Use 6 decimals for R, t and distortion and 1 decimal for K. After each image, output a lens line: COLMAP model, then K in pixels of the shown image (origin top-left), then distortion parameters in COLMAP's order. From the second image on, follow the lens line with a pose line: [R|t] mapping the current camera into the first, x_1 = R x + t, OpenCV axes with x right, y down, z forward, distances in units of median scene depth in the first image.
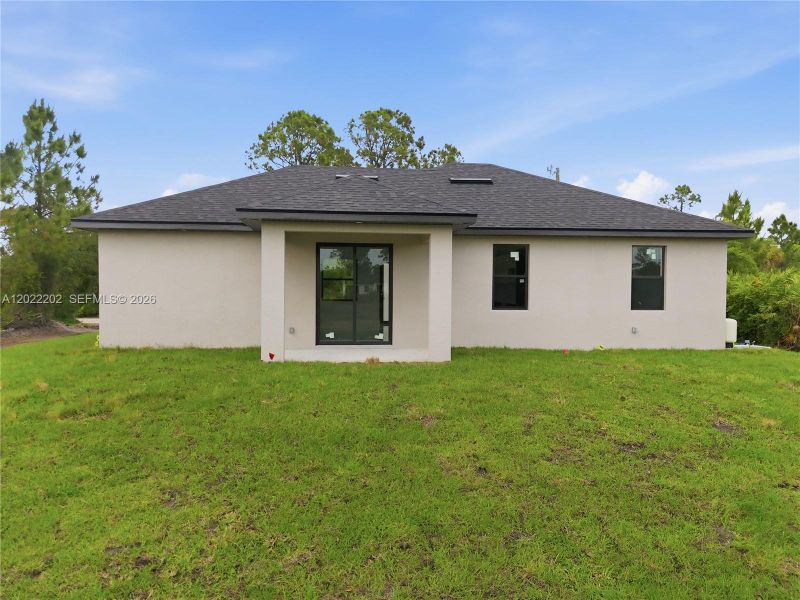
lens RADIAL K [[602.5, 0, 400.0], [0, 602.5, 300.0], [0, 0, 1]] dist [0.134505, -0.192829]
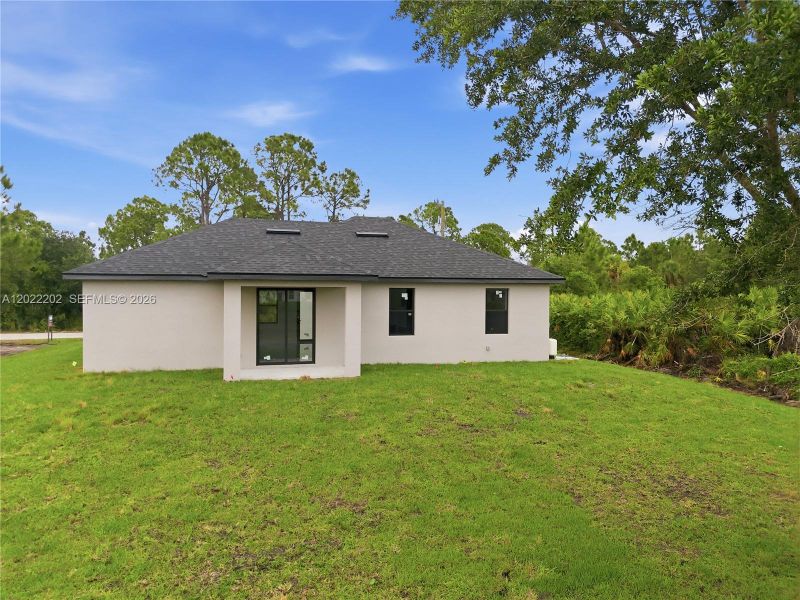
lens RADIAL K [[602.5, 0, 400.0], [0, 602.5, 300.0], [0, 0, 1]] dist [0.134505, -0.192829]
pose [[0.985678, -0.005194, 0.168559, -0.053601], [0.005796, 0.999978, -0.003077, -0.062545], [-0.168539, 0.004010, 0.985687, -0.359474]]
